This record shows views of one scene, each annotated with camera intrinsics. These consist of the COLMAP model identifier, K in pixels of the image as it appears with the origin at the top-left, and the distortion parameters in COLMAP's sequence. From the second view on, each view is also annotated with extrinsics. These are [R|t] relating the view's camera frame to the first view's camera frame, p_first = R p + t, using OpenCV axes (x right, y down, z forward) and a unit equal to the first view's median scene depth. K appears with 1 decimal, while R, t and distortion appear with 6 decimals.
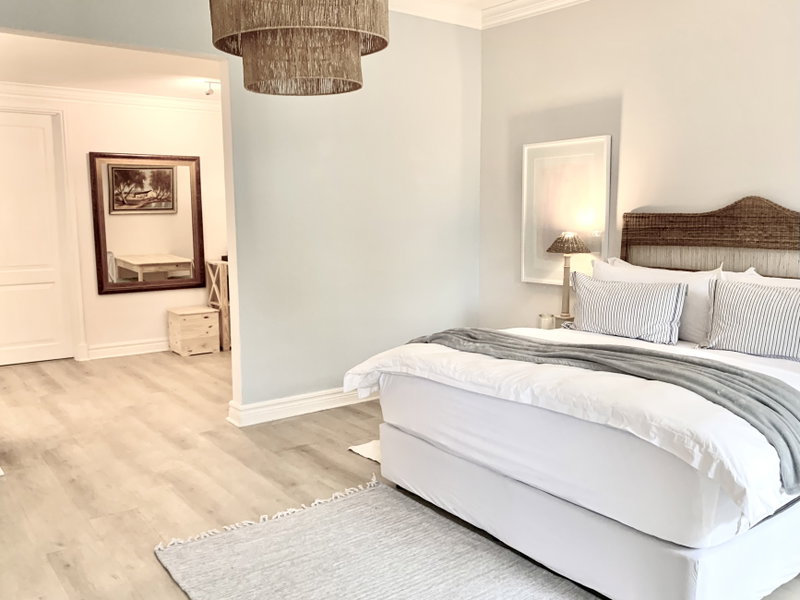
lens RADIAL K [[700.7, 0, 400.0], [0, 700.7, 300.0], [0, 0, 1]] dist [0.089580, -0.165370]
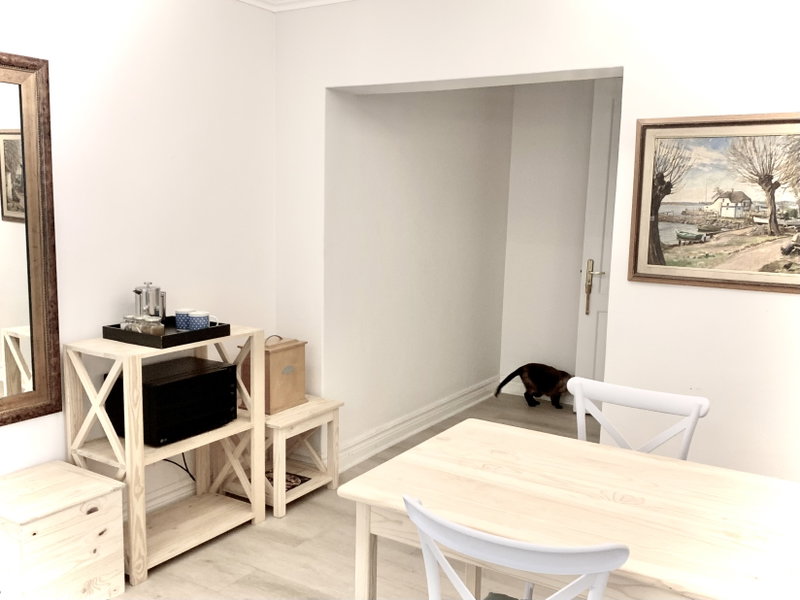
lens RADIAL K [[740.7, 0, 400.0], [0, 740.7, 300.0], [0, 0, 1]] dist [0.061733, -0.174957]
pose [[0.930192, -0.025320, 0.366199, -0.198144], [0.020496, 0.999644, 0.017056, -0.063548], [-0.366501, -0.008360, 0.930380, 0.443153]]
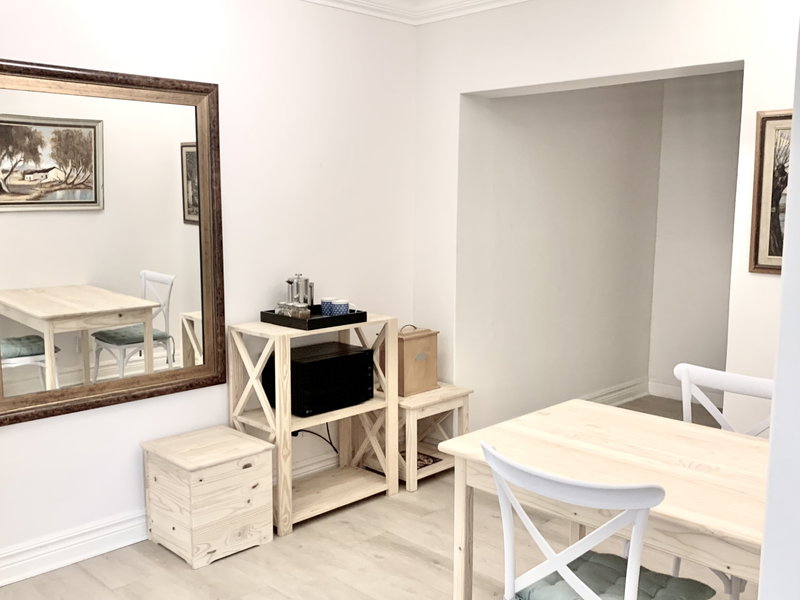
lens RADIAL K [[772.5, 0, 400.0], [0, 772.5, 300.0], [0, 0, 1]] dist [0.023324, 0.018504]
pose [[0.988759, -0.011135, 0.149105, -0.188685], [0.011113, 0.999938, 0.000984, -0.054718], [-0.149107, 0.000684, 0.988821, 0.397036]]
